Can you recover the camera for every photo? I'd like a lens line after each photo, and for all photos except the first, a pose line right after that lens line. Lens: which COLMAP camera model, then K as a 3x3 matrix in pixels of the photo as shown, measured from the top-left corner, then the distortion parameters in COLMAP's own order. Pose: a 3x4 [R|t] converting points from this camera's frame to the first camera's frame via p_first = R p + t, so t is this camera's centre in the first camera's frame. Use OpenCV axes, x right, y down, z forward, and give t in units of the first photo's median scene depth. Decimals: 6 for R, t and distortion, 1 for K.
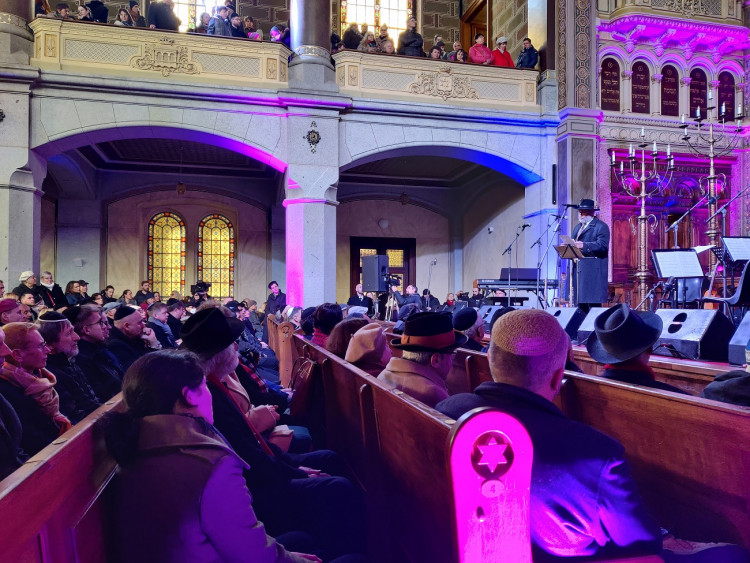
lens RADIAL K [[565.6, 0, 376.2], [0, 565.6, 296.2], [0, 0, 1]] dist [0.037693, -0.059745]
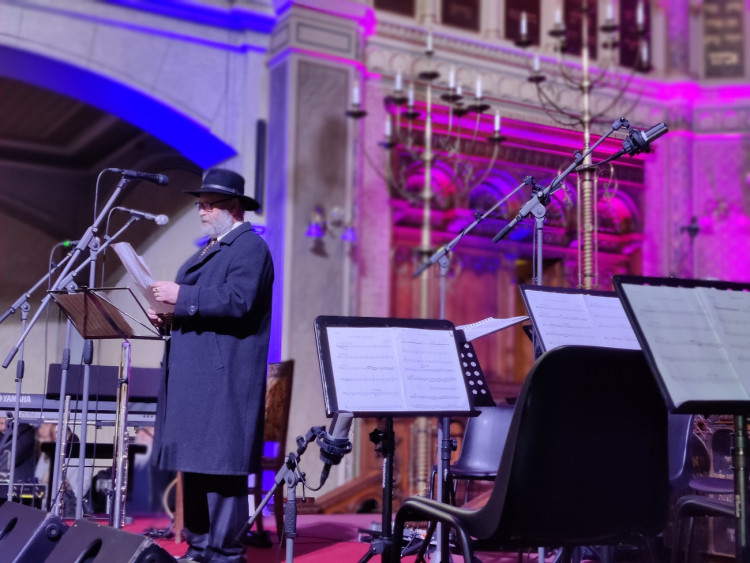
lens RADIAL K [[1115.4, 0, 375.0], [0, 1115.4, 281.5], [0, 0, 1]] dist [0.203742, -0.850642]
pose [[0.958491, 0.058855, 0.278981, 0.171175], [-0.024072, 0.991674, -0.126503, -0.012763], [-0.284104, 0.114536, 0.951928, 0.208668]]
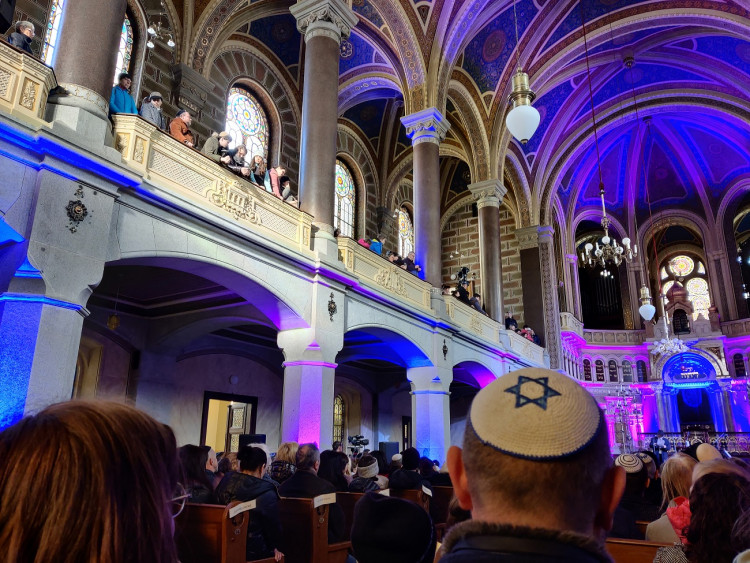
lens RADIAL K [[563.9, 0, 367.7], [0, 563.9, 289.1], [0, 0, 1]] dist [0.058475, -0.098196]
pose [[0.716076, 0.205915, 0.666959, -1.589976], [-0.021802, 0.961630, -0.273483, -0.029480], [-0.697682, 0.181293, 0.693089, -0.010469]]
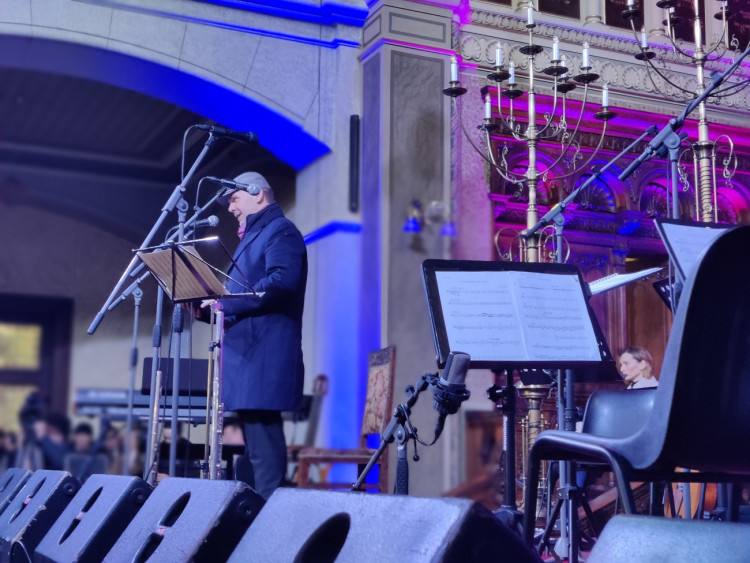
lens RADIAL K [[1115.4, 0, 375.0], [0, 1115.4, 281.5], [0, 0, 1]] dist [0.203742, -0.850642]
pose [[0.979894, 0.040372, 0.195390, 0.176655], [-0.010939, 0.988712, -0.149430, 0.003801], [-0.199217, 0.144288, 0.969275, 0.242162]]
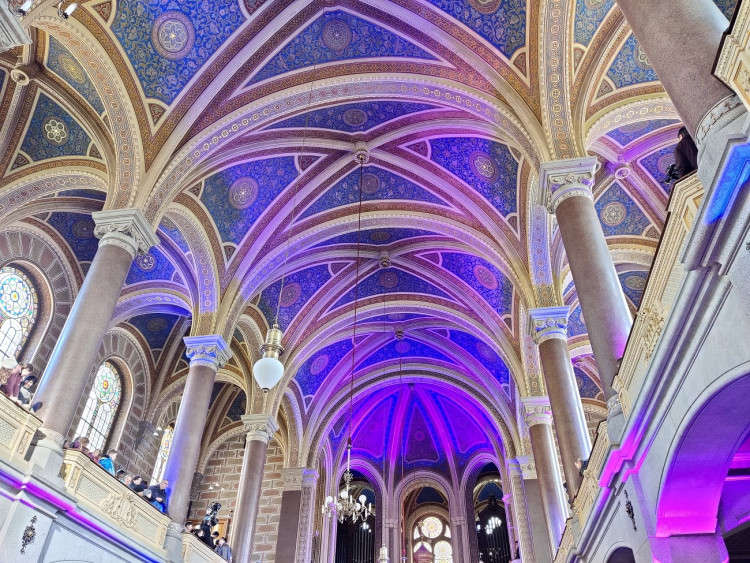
lens RADIAL K [[564.1, 0, 379.2], [0, 564.1, 292.6], [0, 0, 1]] dist [0.050596, -0.096224]
pose [[0.370841, 0.587512, 0.719240, -1.581247], [-0.016983, 0.778623, -0.627262, -0.033335], [-0.928541, 0.220400, 0.298724, -0.071451]]
